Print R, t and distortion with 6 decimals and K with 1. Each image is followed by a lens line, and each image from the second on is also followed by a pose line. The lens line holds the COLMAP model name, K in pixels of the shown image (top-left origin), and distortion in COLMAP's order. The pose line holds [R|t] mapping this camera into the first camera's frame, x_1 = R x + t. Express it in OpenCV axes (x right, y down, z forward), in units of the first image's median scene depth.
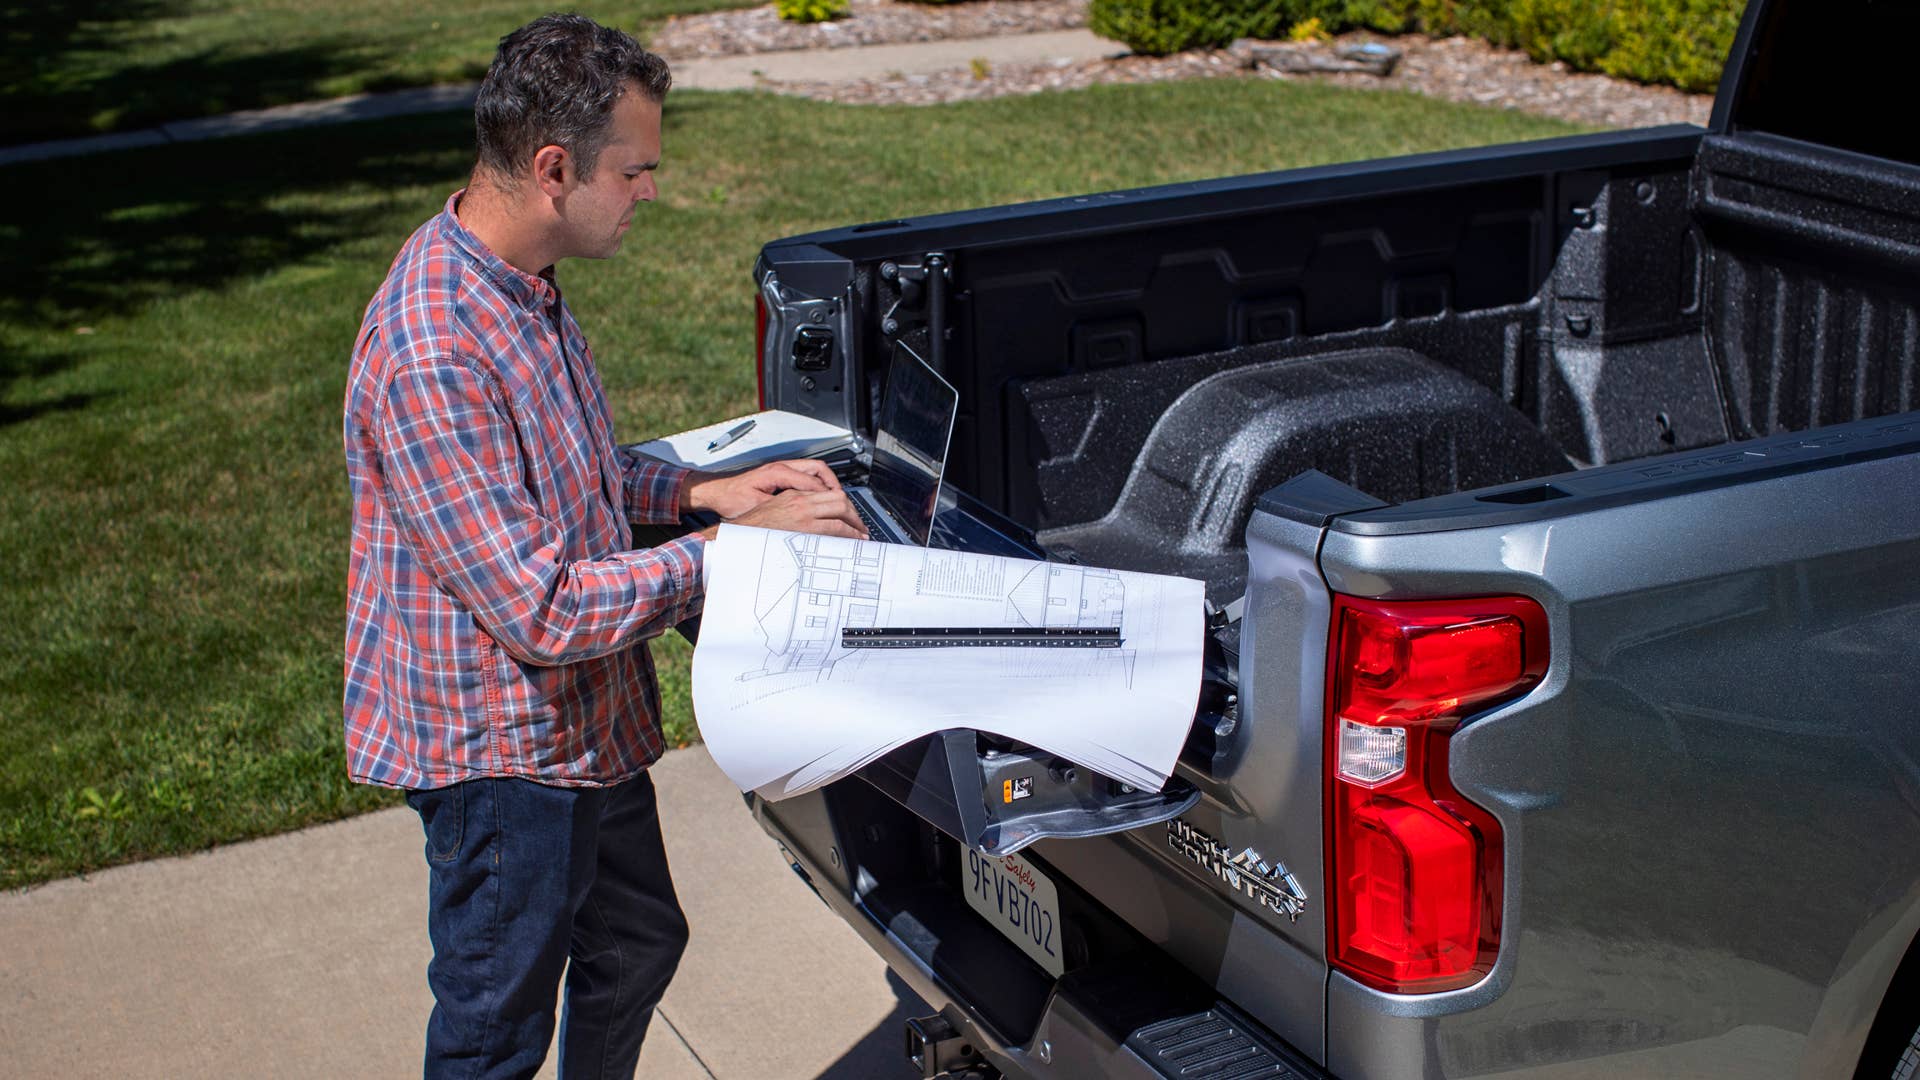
lens RADIAL K [[2766.2, 0, 960.4], [0, 2766.2, 540.8], [0, 0, 1]] dist [-0.138323, 0.223872]
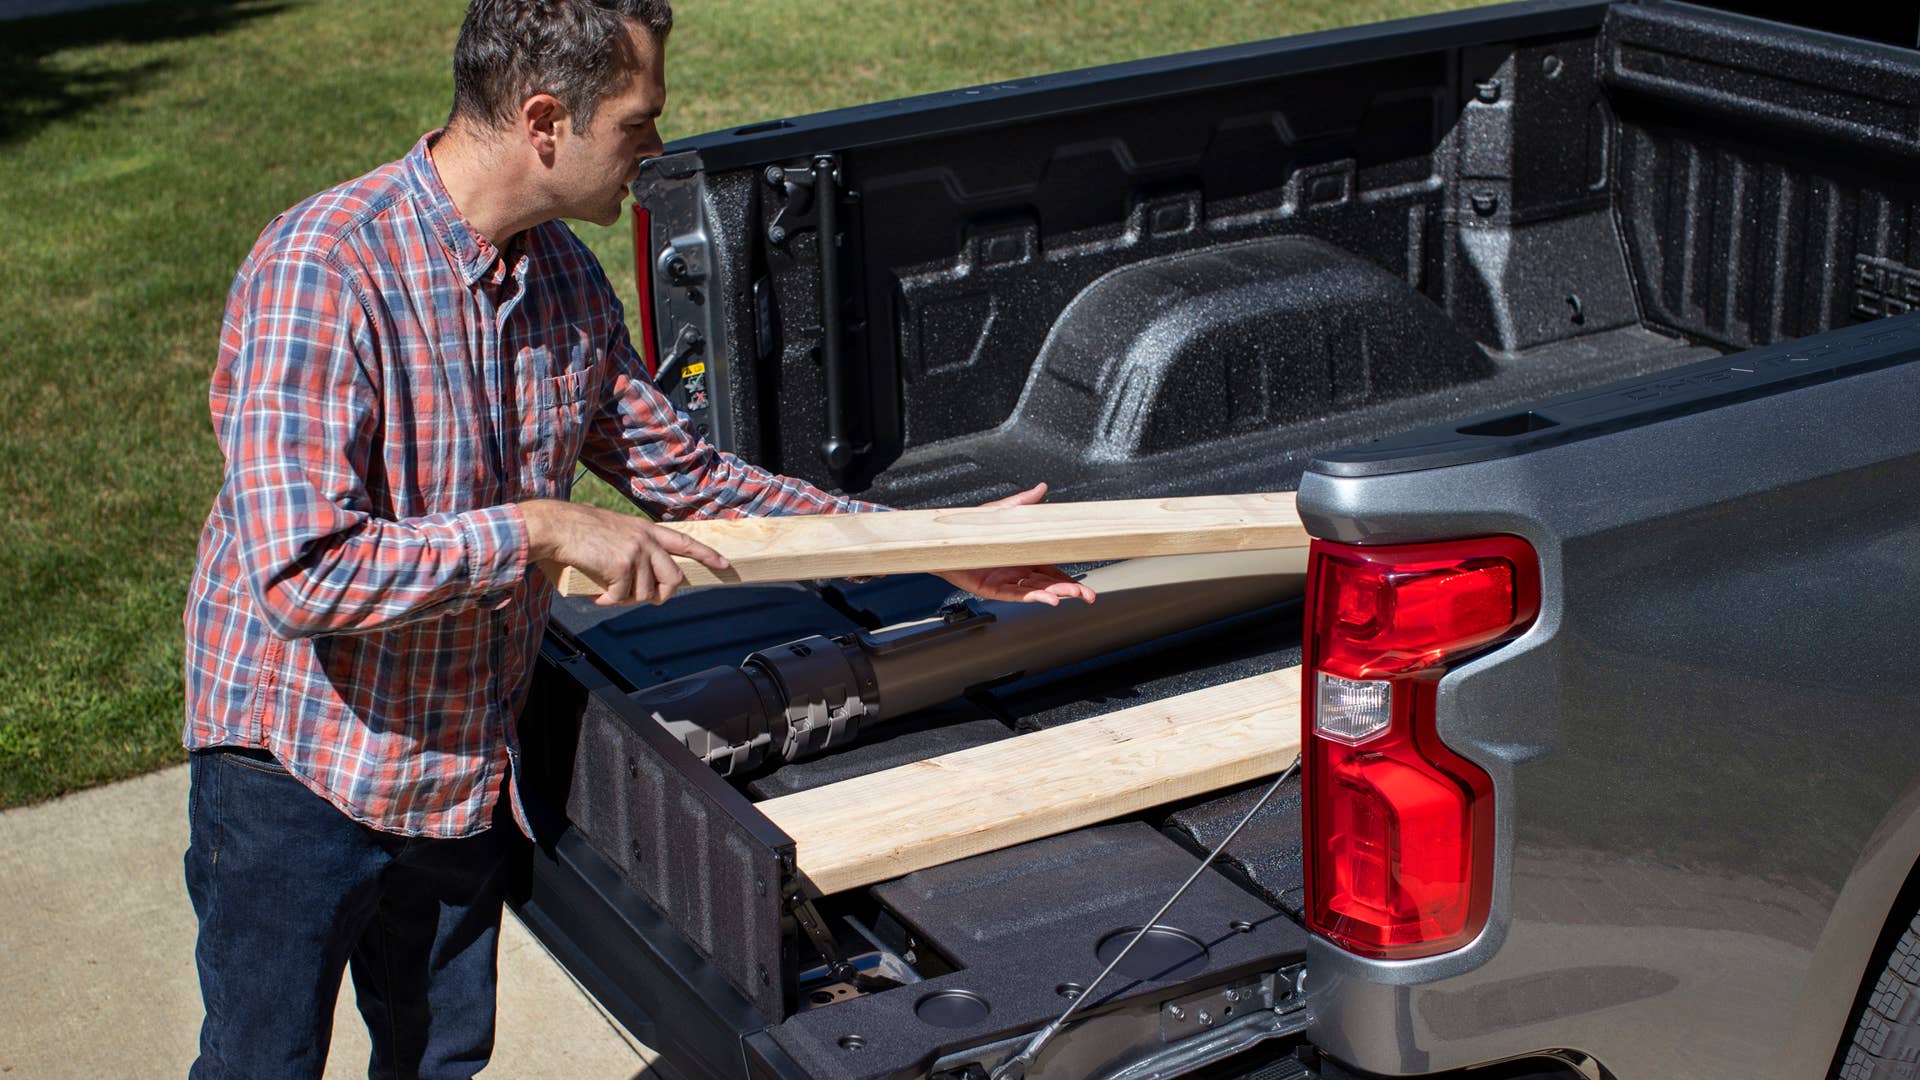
lens RADIAL K [[2766.2, 0, 960.4], [0, 2766.2, 540.8], [0, 0, 1]] dist [-0.138323, 0.223872]
pose [[0.997290, -0.035831, 0.064261, -0.023663], [0.032308, 0.997961, 0.055041, -0.020101], [-0.066102, -0.052816, 0.996414, 0.047435]]
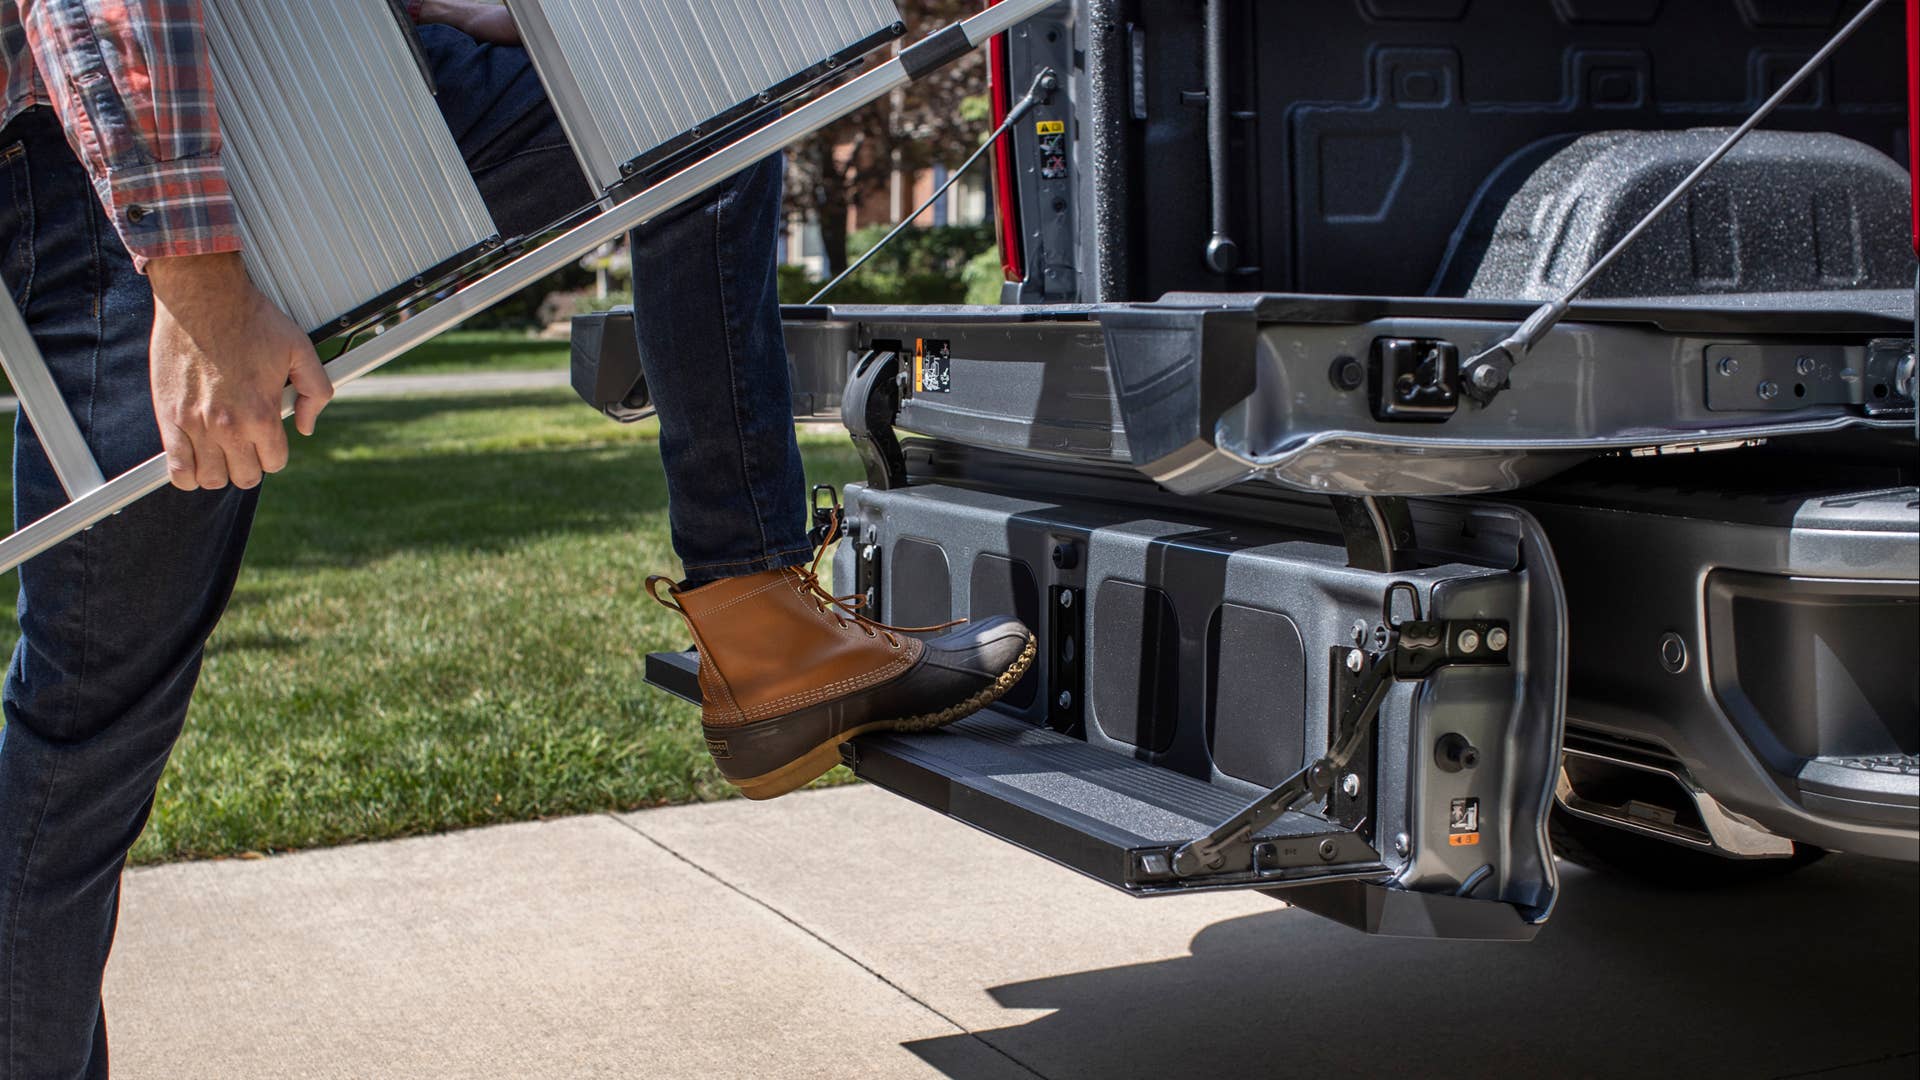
lens RADIAL K [[2766.2, 0, 960.4], [0, 2766.2, 540.8], [0, 0, 1]] dist [-0.138323, 0.223872]
pose [[0.998558, 0.005829, -0.053365, -0.033506], [-0.017193, 0.976447, -0.215069, 0.217864], [0.050854, 0.215677, 0.975140, 0.226200]]
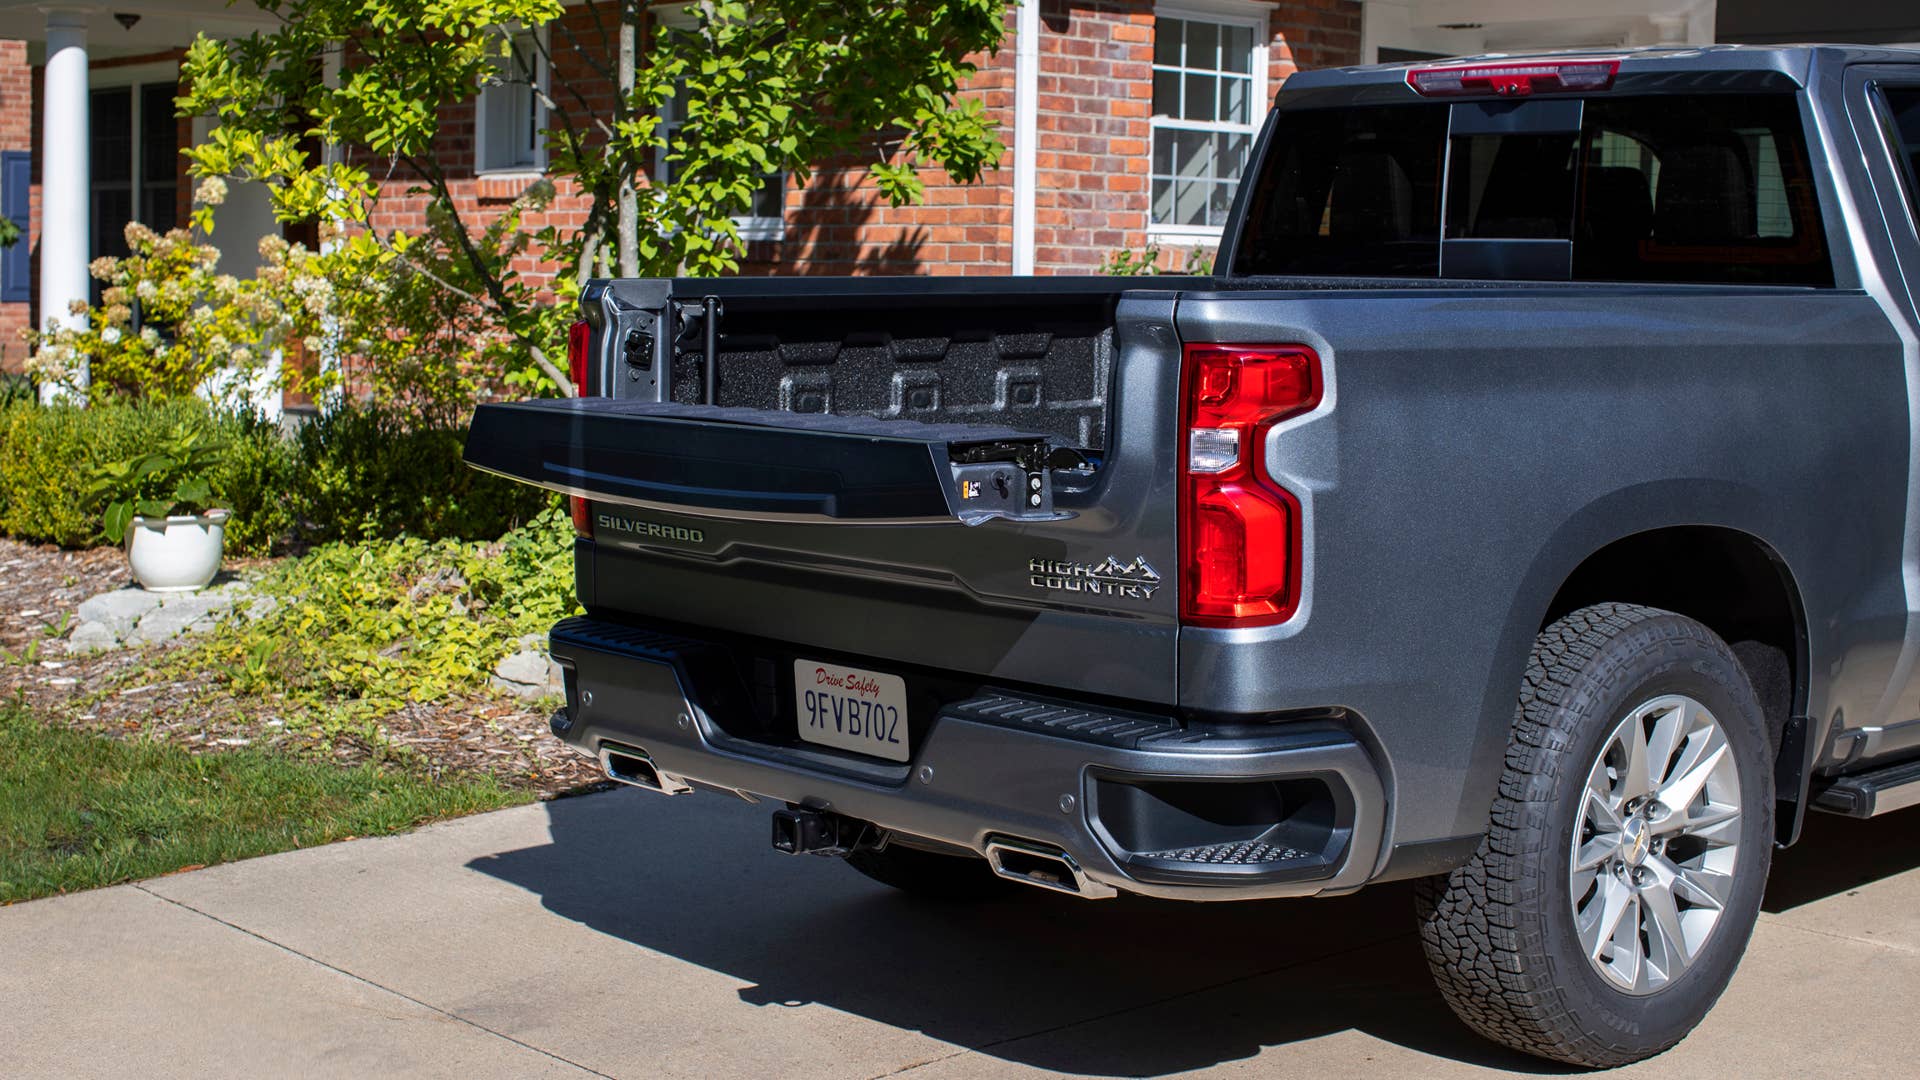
lens RADIAL K [[2766.2, 0, 960.4], [0, 2766.2, 540.8], [0, 0, 1]] dist [-0.138323, 0.223872]
pose [[0.956223, 0.003143, 0.292622, -0.237521], [0.057862, 0.978170, -0.199587, 0.236205], [-0.286861, 0.207781, 0.935167, -0.191325]]
